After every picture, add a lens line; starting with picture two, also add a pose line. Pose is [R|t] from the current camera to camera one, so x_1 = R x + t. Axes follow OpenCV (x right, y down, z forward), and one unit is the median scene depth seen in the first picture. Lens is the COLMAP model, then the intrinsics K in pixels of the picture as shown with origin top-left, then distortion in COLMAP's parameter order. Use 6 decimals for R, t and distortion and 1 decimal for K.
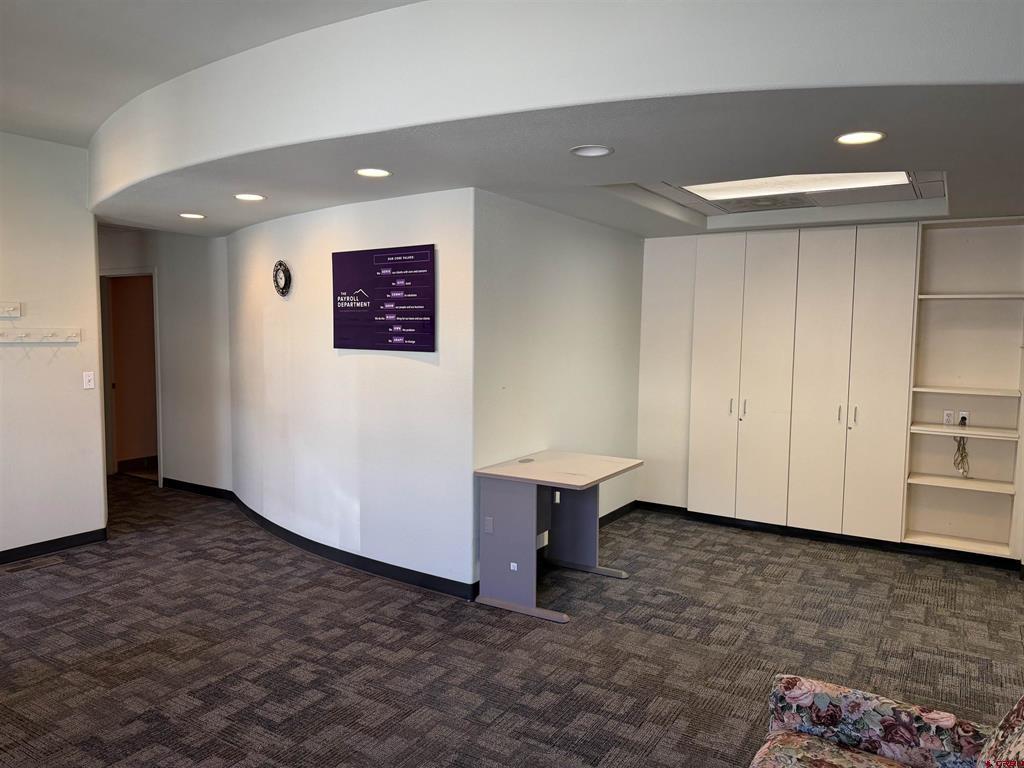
lens RADIAL K [[727.7, 0, 510.7], [0, 727.7, 384.8], [0, 0, 1]] dist [0.036691, -0.042569]
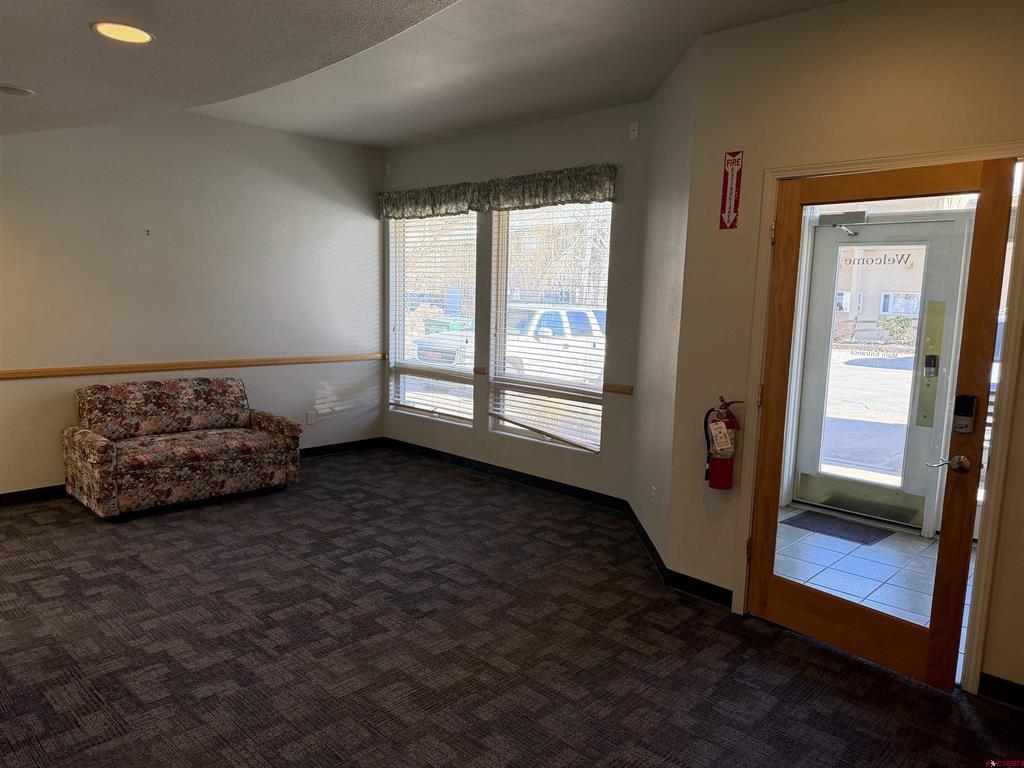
lens RADIAL K [[727.7, 0, 512.8], [0, 727.7, 385.1], [0, 0, 1]] dist [0.036691, -0.042569]
pose [[-0.977681, -0.064976, 0.199796, -0.782059], [-0.022769, 0.978143, 0.206685, -0.140739], [-0.208858, 0.197523, -0.957791, 1.850704]]
